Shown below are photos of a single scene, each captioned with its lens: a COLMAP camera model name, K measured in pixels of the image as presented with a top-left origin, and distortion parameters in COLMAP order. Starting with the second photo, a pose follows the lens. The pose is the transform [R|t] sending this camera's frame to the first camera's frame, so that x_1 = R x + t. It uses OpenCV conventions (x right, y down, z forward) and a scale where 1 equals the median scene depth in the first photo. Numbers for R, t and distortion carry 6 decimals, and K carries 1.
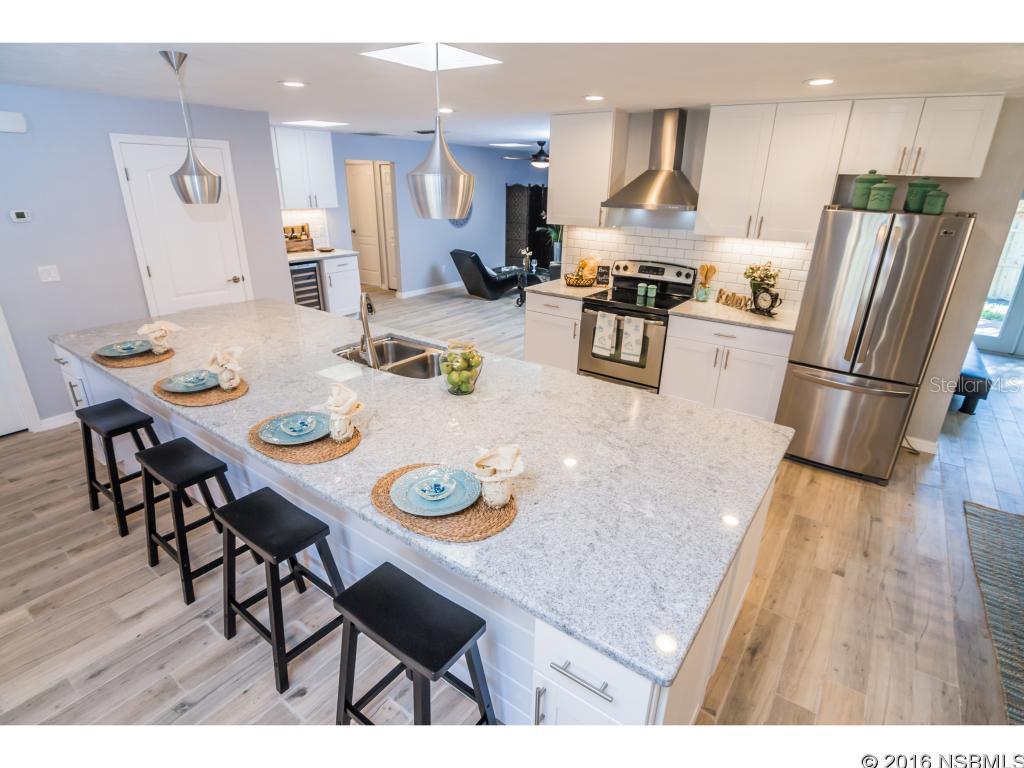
lens RADIAL K [[521.5, 0, 518.6], [0, 521.5, 389.6], [0, 0, 1]] dist [-0.005043, -0.010662]
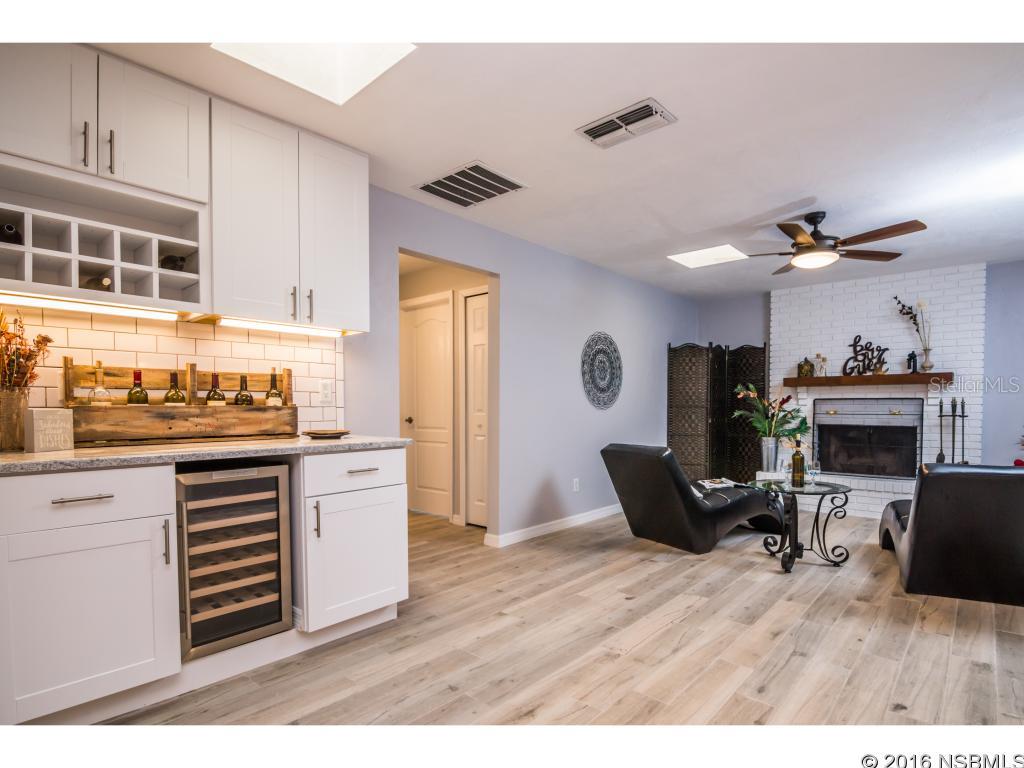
lens RADIAL K [[536.5, 0, 523.9], [0, 536.5, 423.4], [0, 0, 1]] dist [-0.005955, -0.001485]
pose [[0.995060, -0.016112, -0.097958, -0.281141], [-0.018172, 0.940509, -0.339283, -0.217563], [0.097597, 0.339387, 0.935570, 0.963643]]
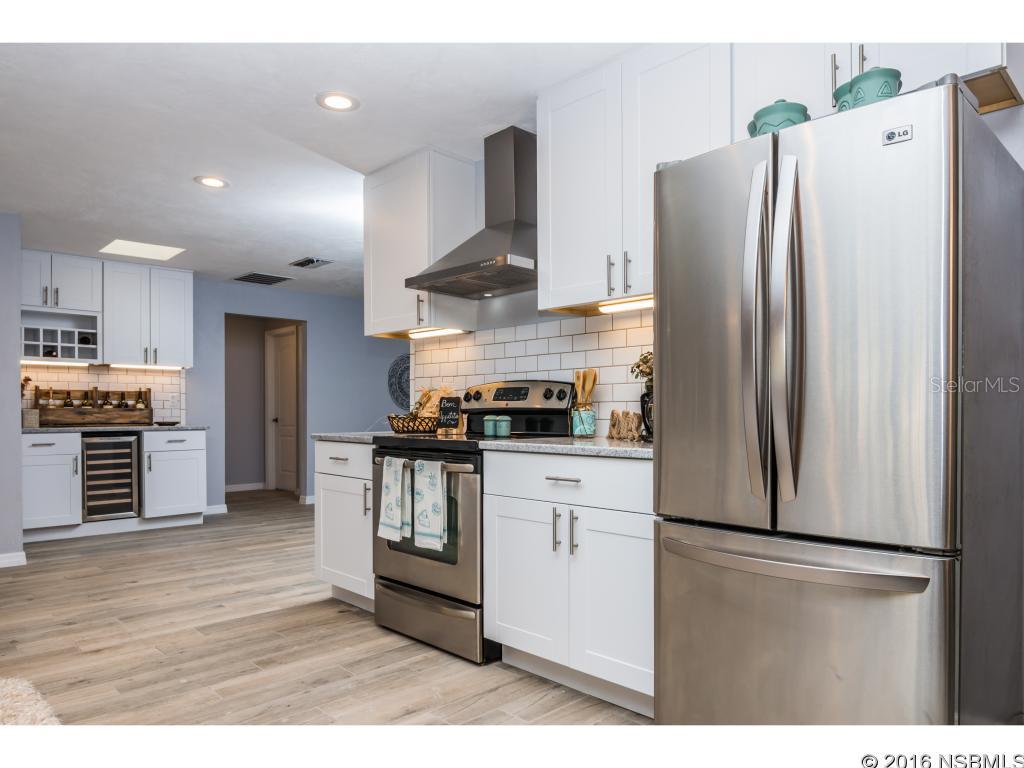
lens RADIAL K [[682.1, 0, 516.9], [0, 682.1, 406.5], [0, 0, 1]] dist [0.001567, 0.000084]
pose [[0.983945, -0.025527, -0.176635, 0.391511], [-0.043463, 0.925648, -0.375882, 0.057362], [0.173097, 0.377524, 0.909677, 0.344381]]
